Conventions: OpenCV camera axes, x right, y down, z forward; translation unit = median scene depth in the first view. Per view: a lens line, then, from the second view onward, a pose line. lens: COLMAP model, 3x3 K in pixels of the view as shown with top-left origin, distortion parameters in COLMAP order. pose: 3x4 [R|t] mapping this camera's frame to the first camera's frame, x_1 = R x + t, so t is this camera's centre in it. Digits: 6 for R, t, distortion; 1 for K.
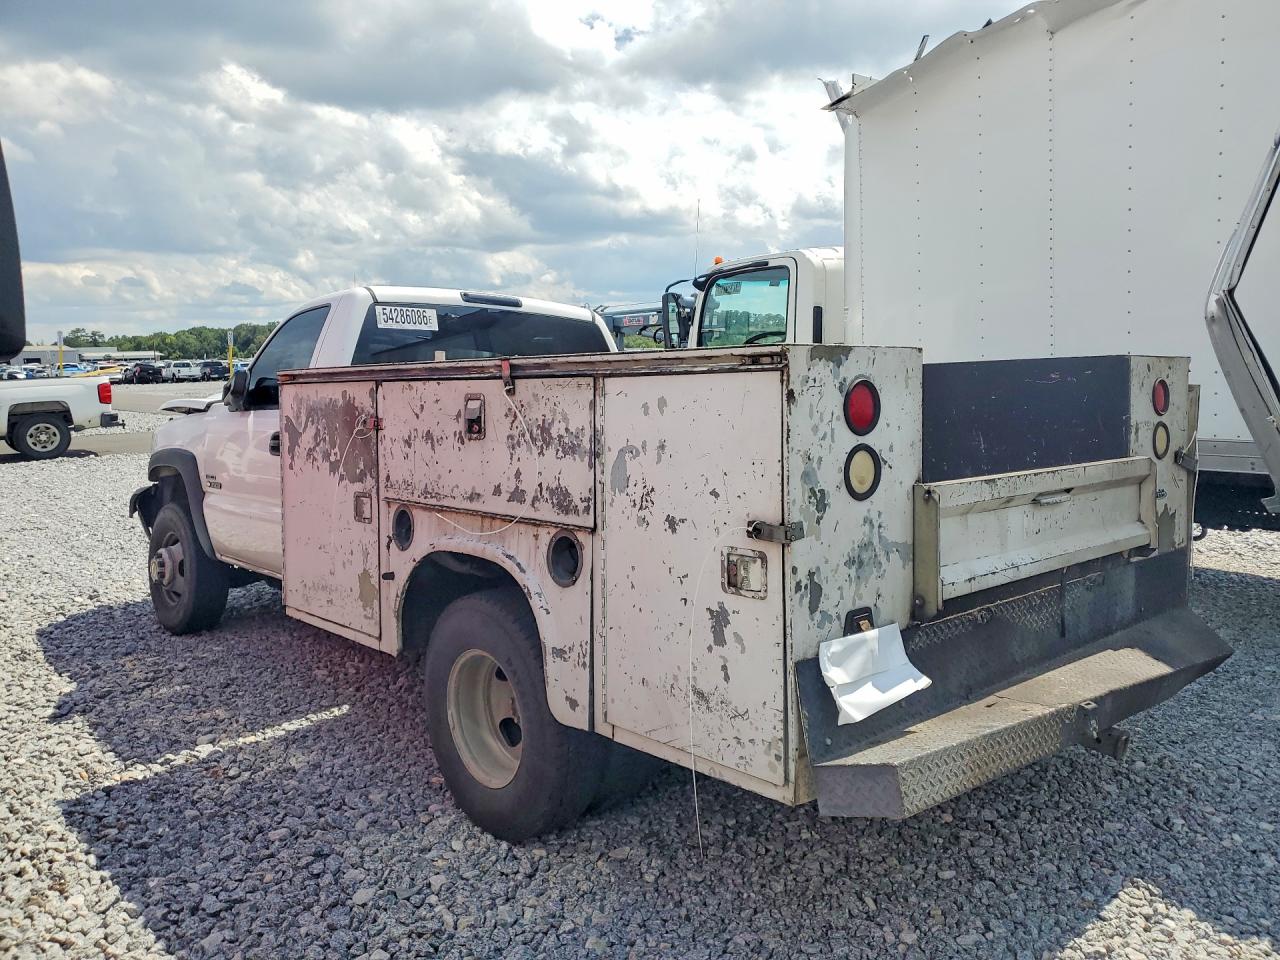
lens RADIAL K [[1024.4, 0, 640.0], [0, 1024.4, 439.2], [0, 0, 1]] dist [0.006294, -0.000165]
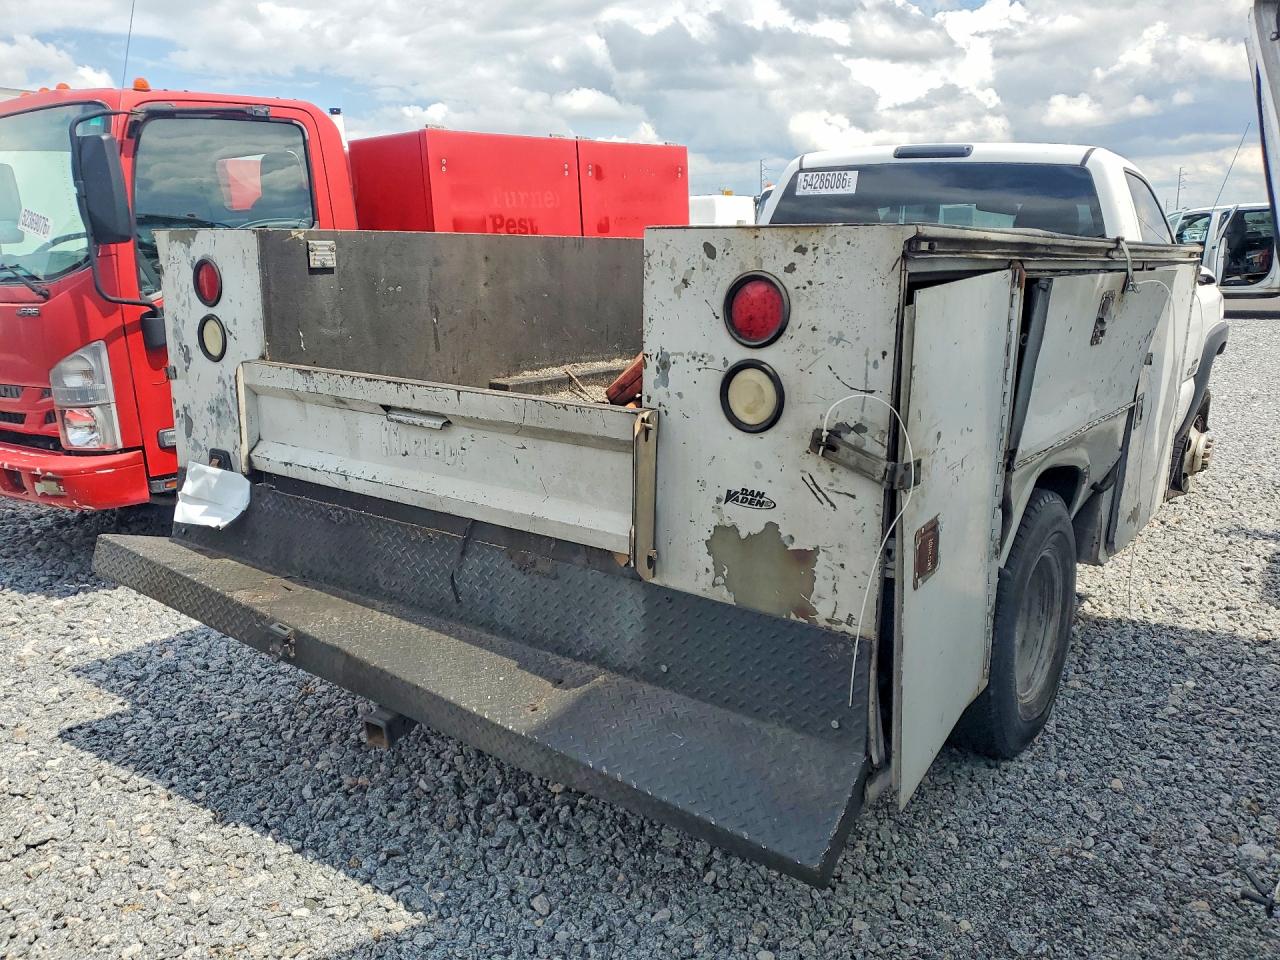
lens RADIAL K [[988.3, 0, 640.0], [0, 988.3, 480.0], [0, 0, 1]] dist [0.025654, -0.001949]
pose [[0.181409, 0.234539, -0.955030, 1.440235], [-0.050156, 0.972086, 0.229200, -0.096397], [0.982128, 0.006321, 0.188109, 1.263275]]
